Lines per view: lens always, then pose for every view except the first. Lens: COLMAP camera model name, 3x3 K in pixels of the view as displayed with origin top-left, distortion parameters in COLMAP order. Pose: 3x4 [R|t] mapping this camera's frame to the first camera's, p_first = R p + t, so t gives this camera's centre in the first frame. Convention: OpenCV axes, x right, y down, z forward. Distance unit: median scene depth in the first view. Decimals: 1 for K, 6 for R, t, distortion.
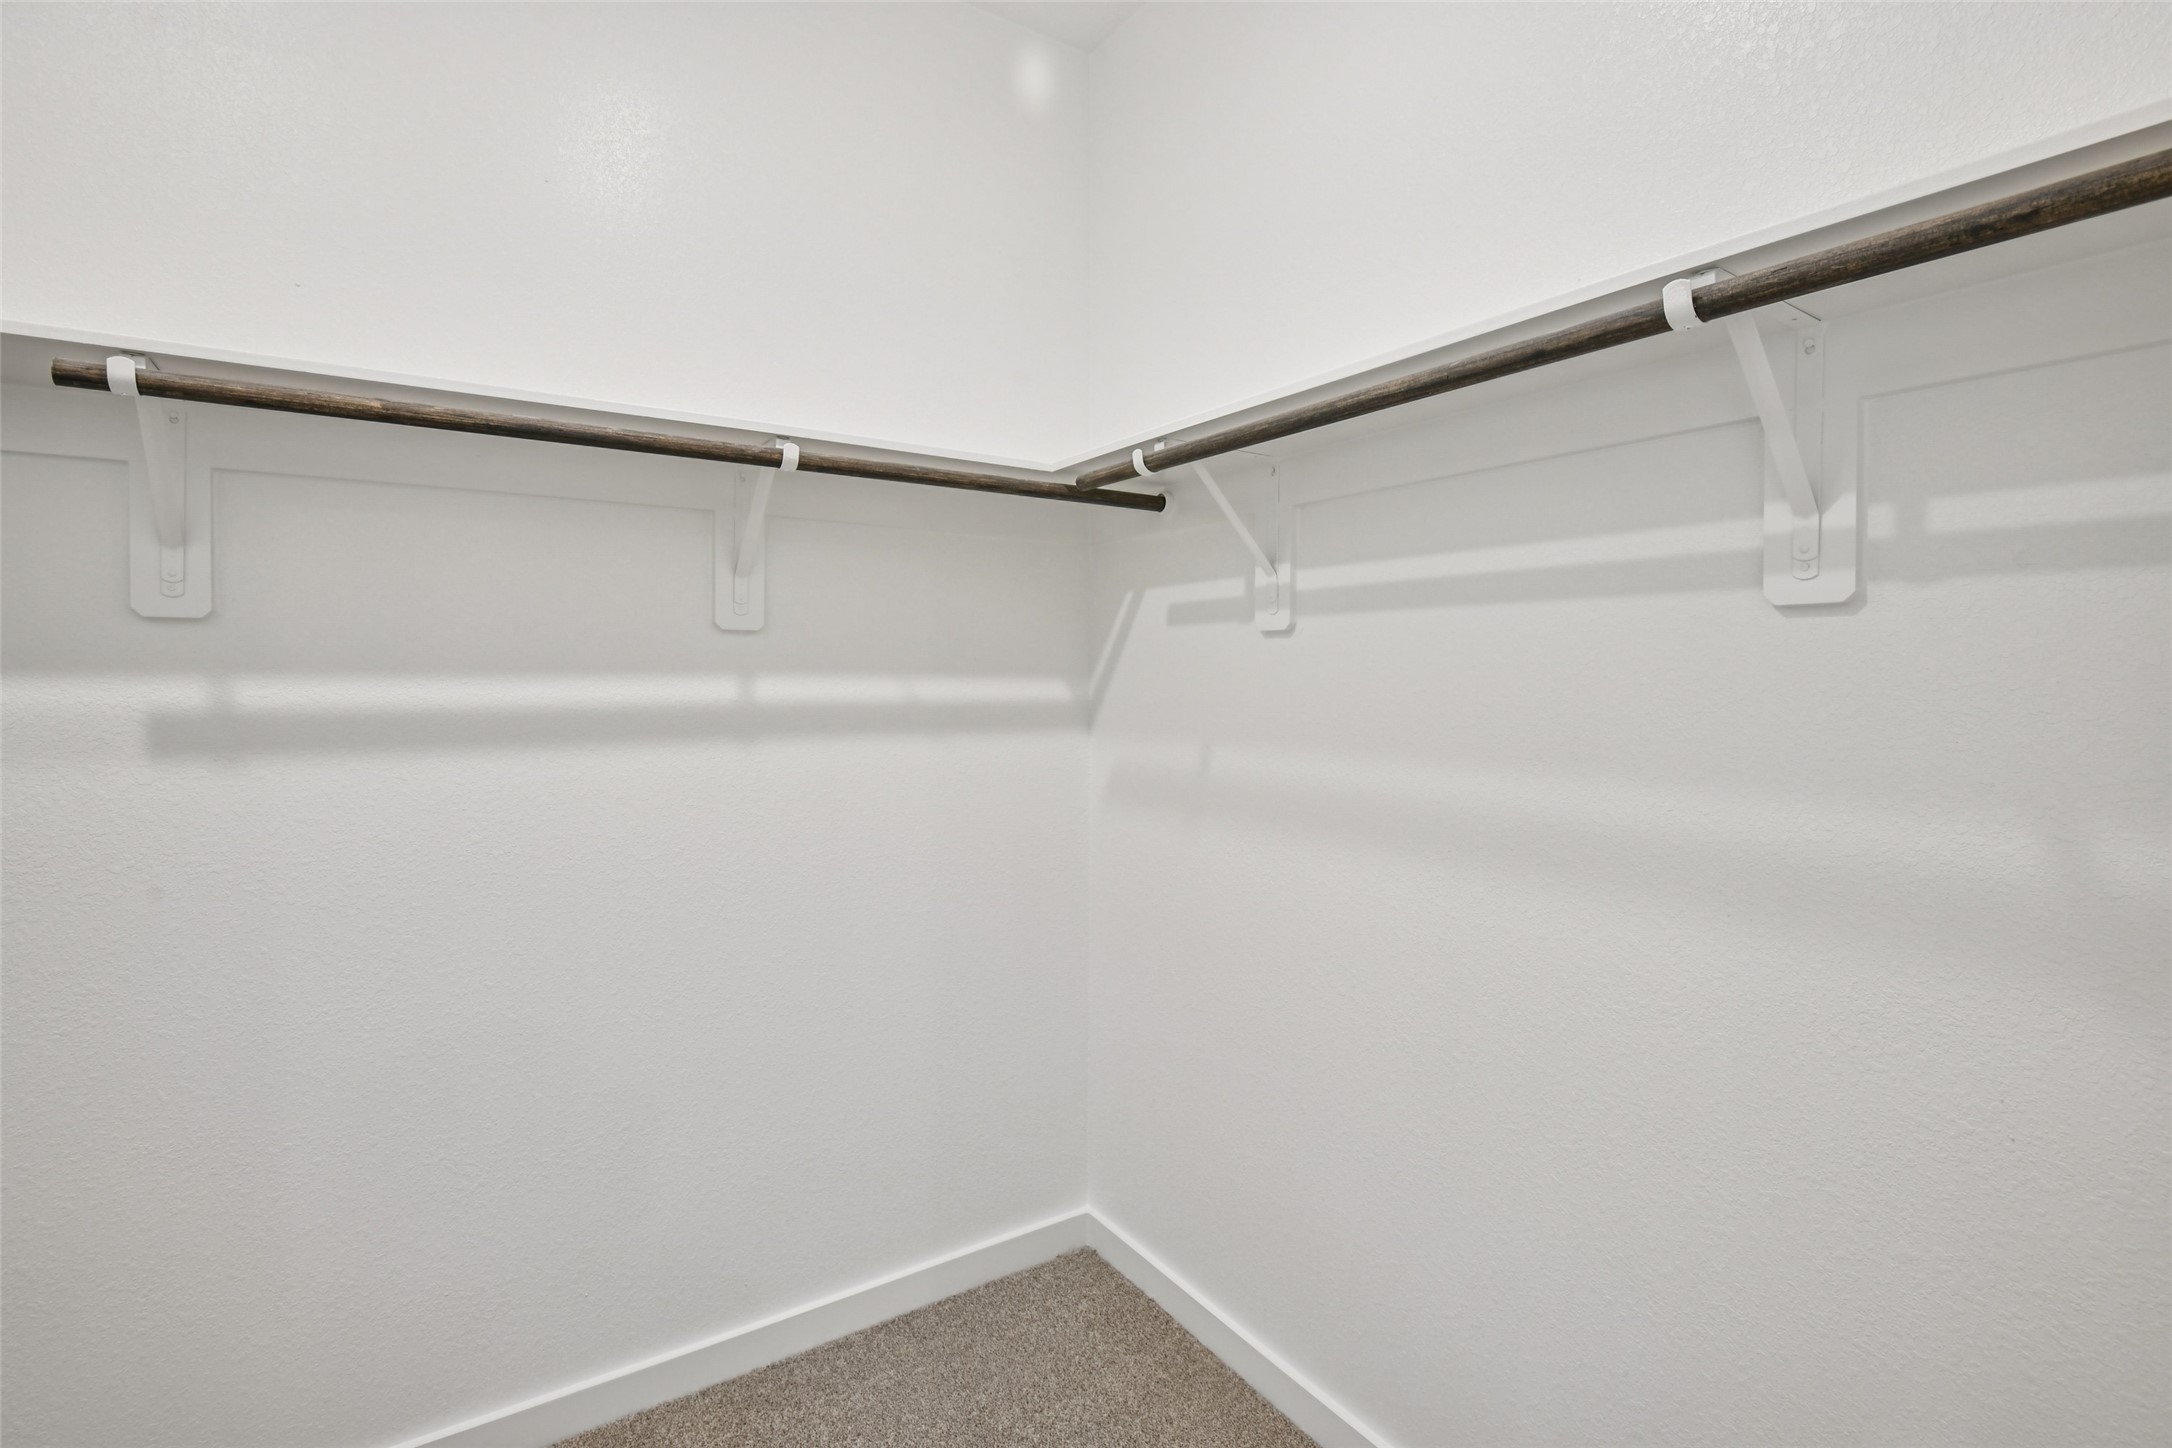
lens RADIAL K [[1004.4, 0, 1081.0], [0, 1004.4, 715.2], [0, 0, 1]] dist [-0.013546, -0.004297]
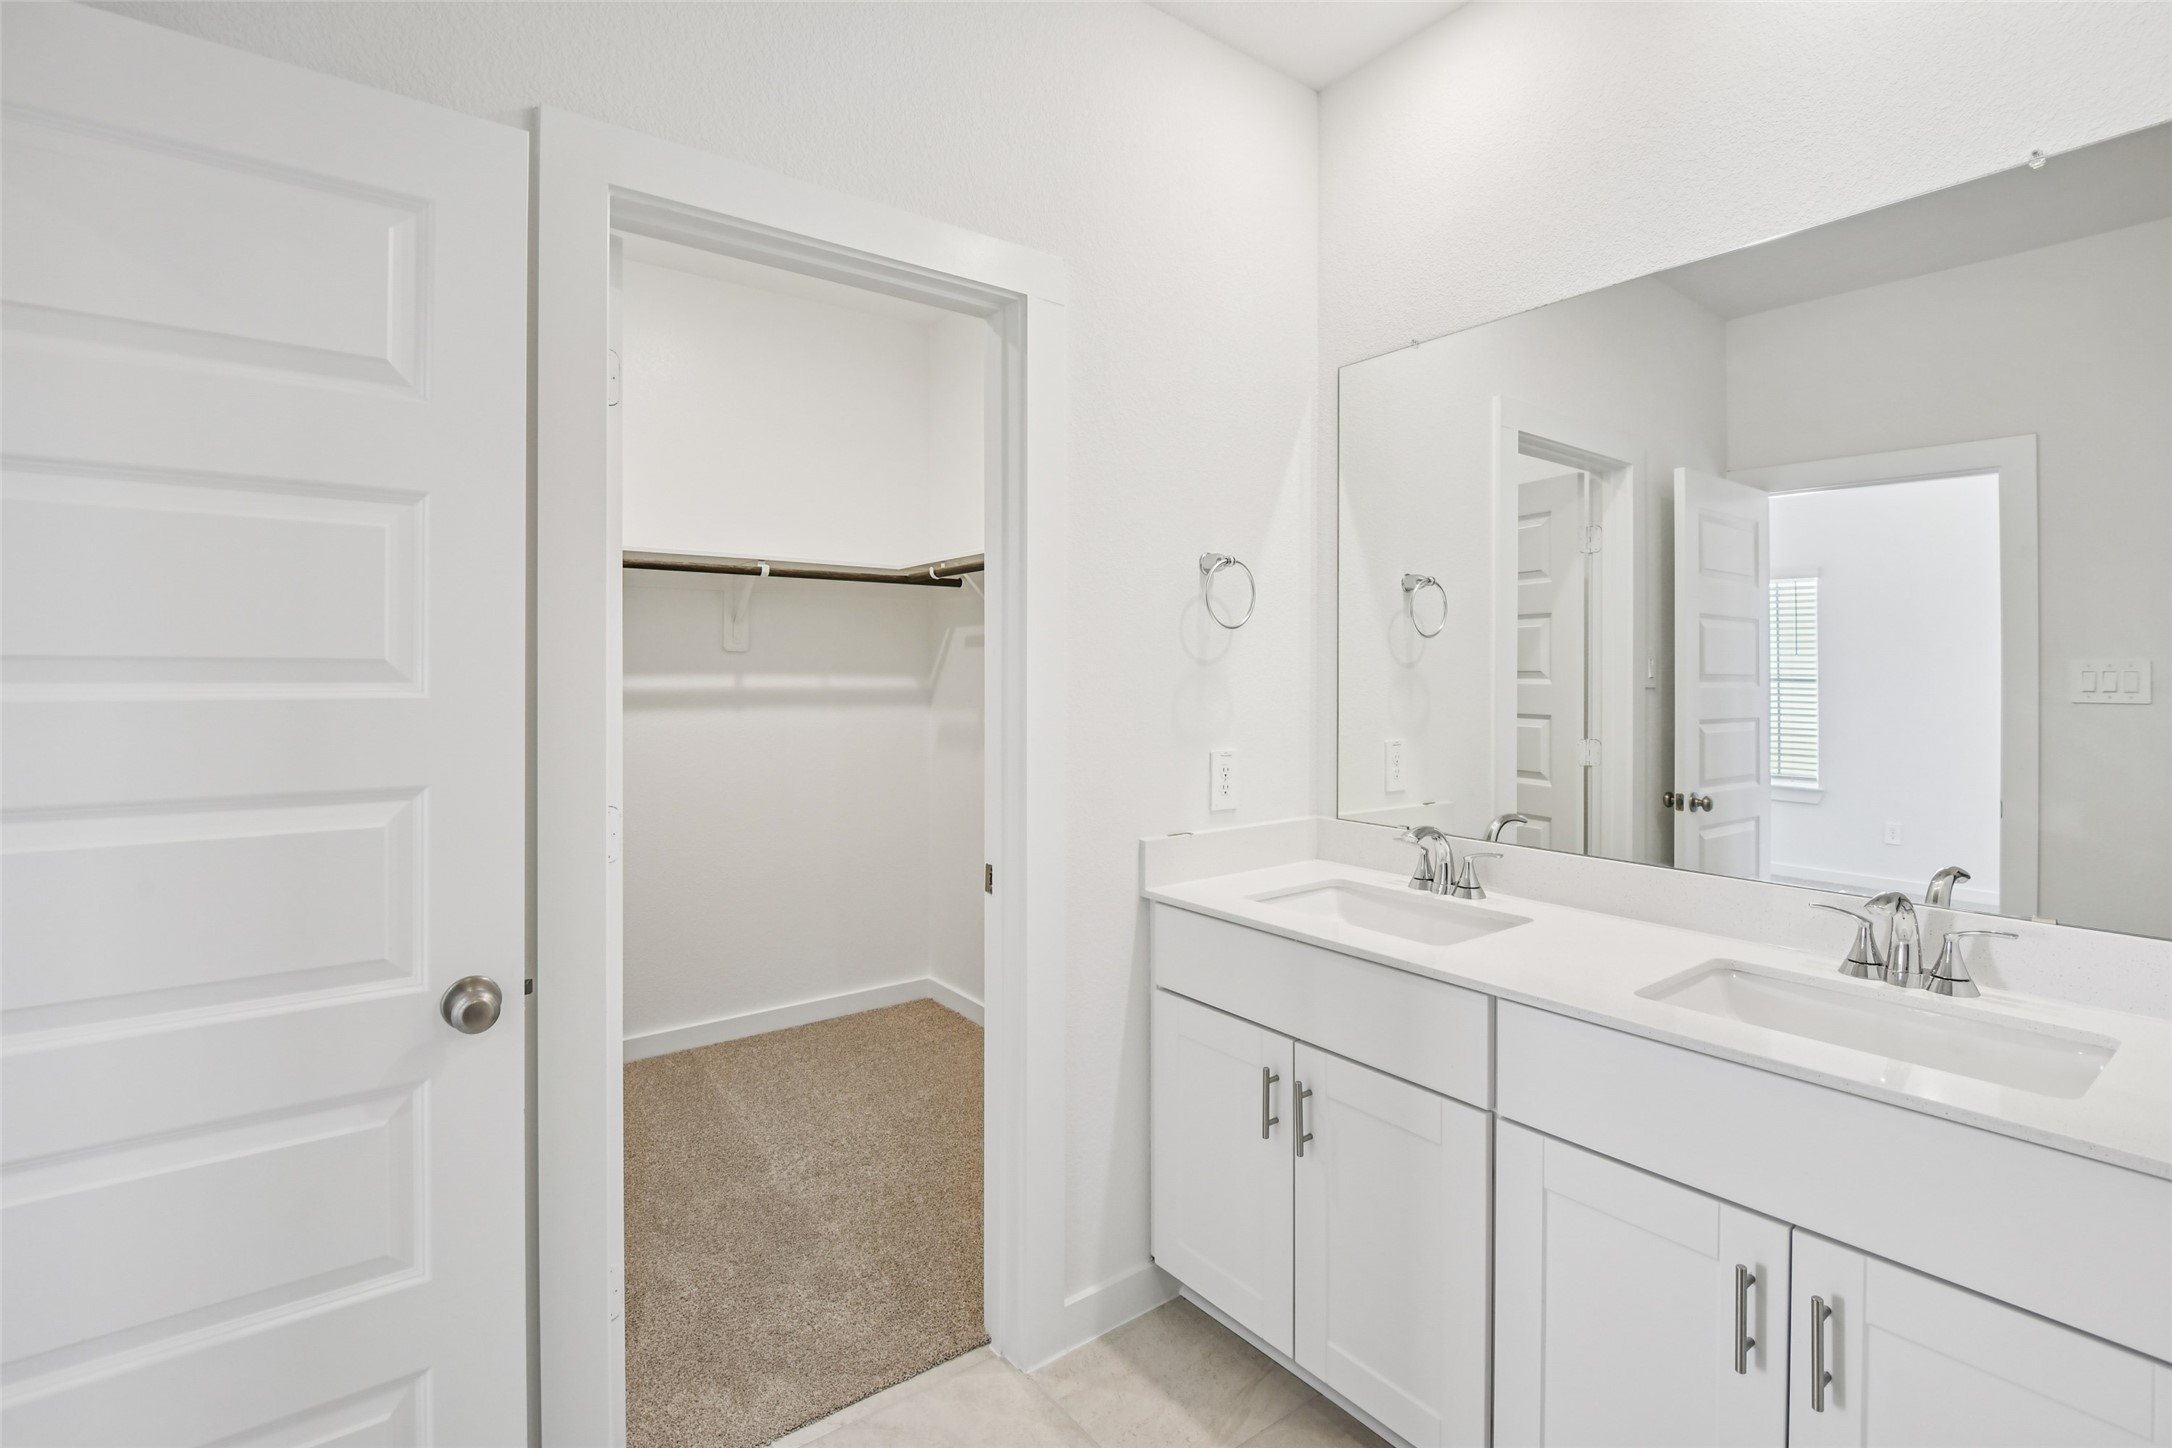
lens RADIAL K [[1004.4, 0, 1075.2], [0, 1004.4, 682.0], [0, 0, 1]] dist [-0.013546, -0.004297]
pose [[0.998726, -0.005428, 0.050169, 0.217719], [0.007227, 0.999335, -0.035735, 0.049005], [-0.049941, 0.036052, 0.998101, -0.966909]]
